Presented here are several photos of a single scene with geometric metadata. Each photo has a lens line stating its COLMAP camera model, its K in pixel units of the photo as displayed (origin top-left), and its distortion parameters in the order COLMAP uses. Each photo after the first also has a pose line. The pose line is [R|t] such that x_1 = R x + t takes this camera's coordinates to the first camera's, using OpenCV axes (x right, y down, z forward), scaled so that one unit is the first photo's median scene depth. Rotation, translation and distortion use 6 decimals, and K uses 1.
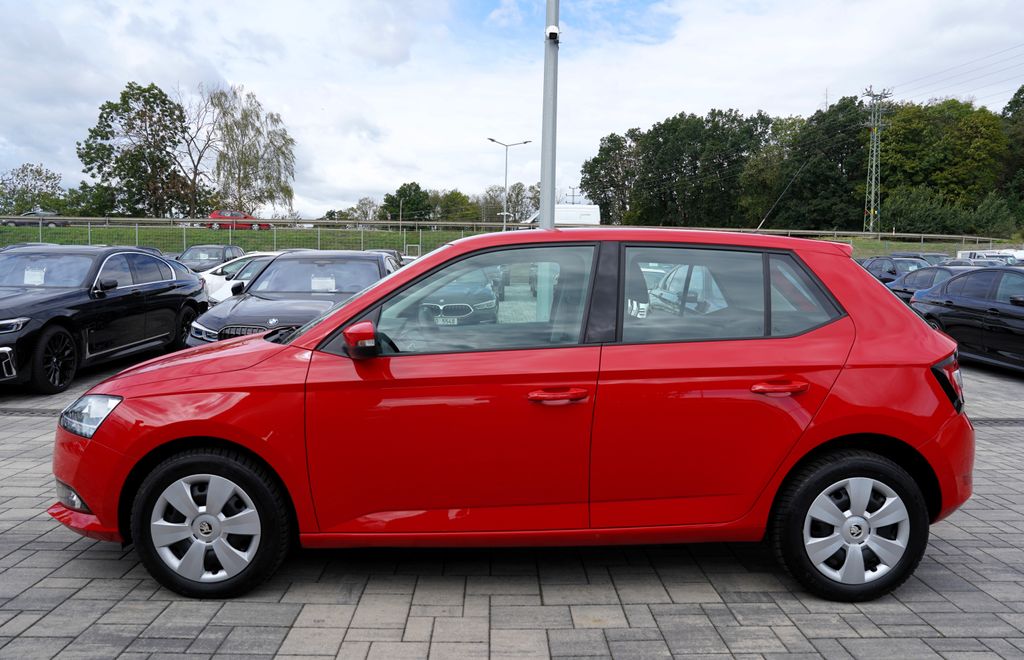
lens RADIAL K [[759.8, 0, 512.9], [0, 759.8, 346.9], [0, 0, 1]] dist [-0.110623, 0.109234]
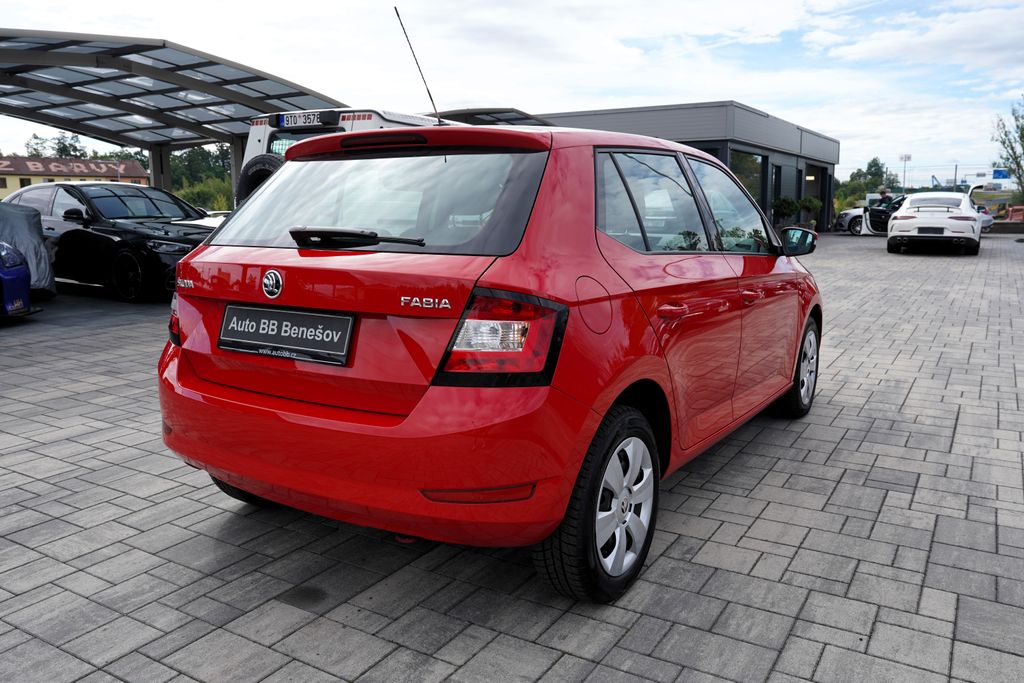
lens RADIAL K [[782.6, 0, 512.0], [0, 782.6, 341.5], [0, 0, 1]] dist [0.000538, 0.001628]
pose [[-0.537229, 0.125346, -0.834070, 0.050401], [-0.086753, 0.975438, 0.202470, -0.005611], [0.838963, 0.181131, -0.513160, 0.078339]]
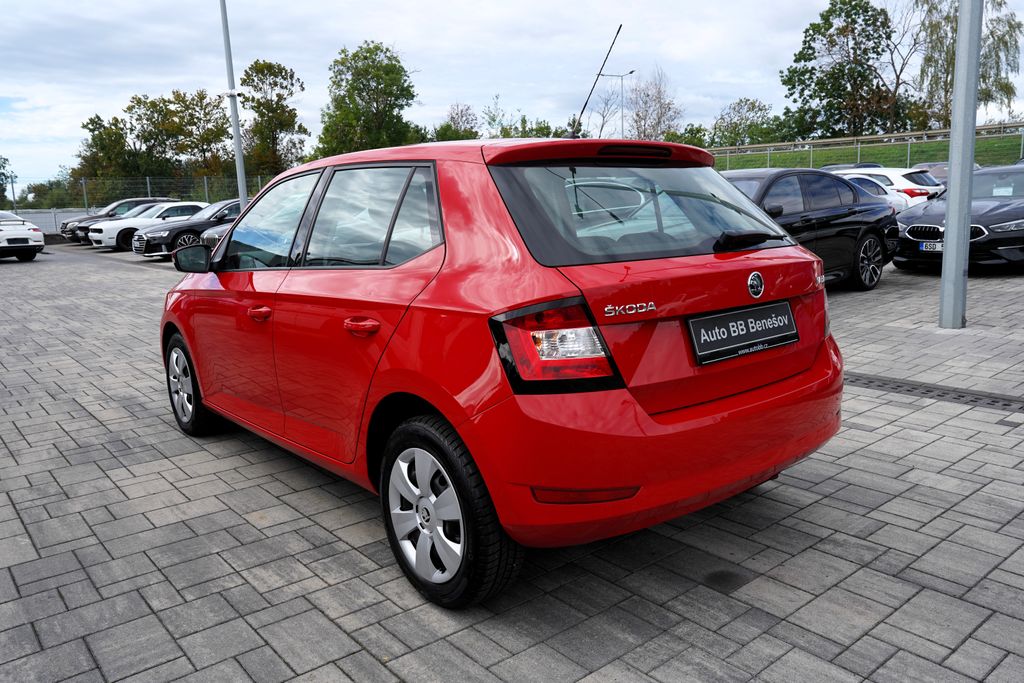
lens RADIAL K [[775.4, 0, 512.0], [0, 775.4, 341.5], [0, 0, 1]] dist [-0.085314, 0.110718]
pose [[0.621216, 0.108098, -0.776148, 0.048172], [-0.036272, 0.993345, 0.109317, -0.001322], [0.782799, -0.039758, 0.621003, 0.023807]]
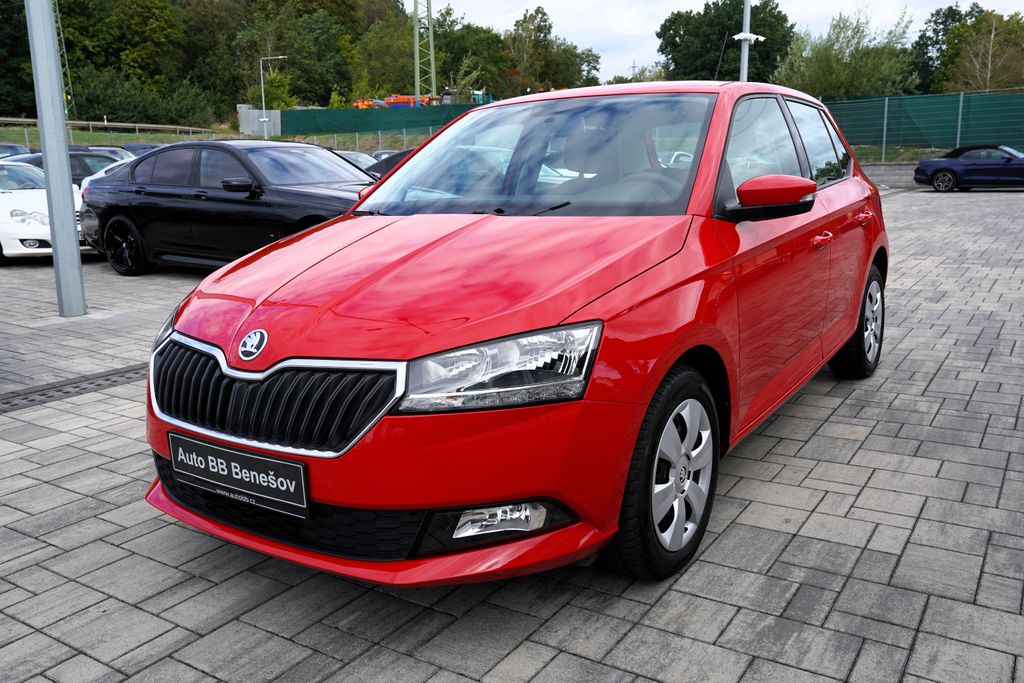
lens RADIAL K [[824.2, 0, 512.0], [0, 824.2, 341.5], [0, 0, 1]] dist [-0.007222, 0.061022]
pose [[0.577280, -0.200887, 0.791450, -0.047320], [0.116663, 0.979612, 0.163553, -0.001797], [-0.808169, -0.002083, 0.588946, 0.027074]]
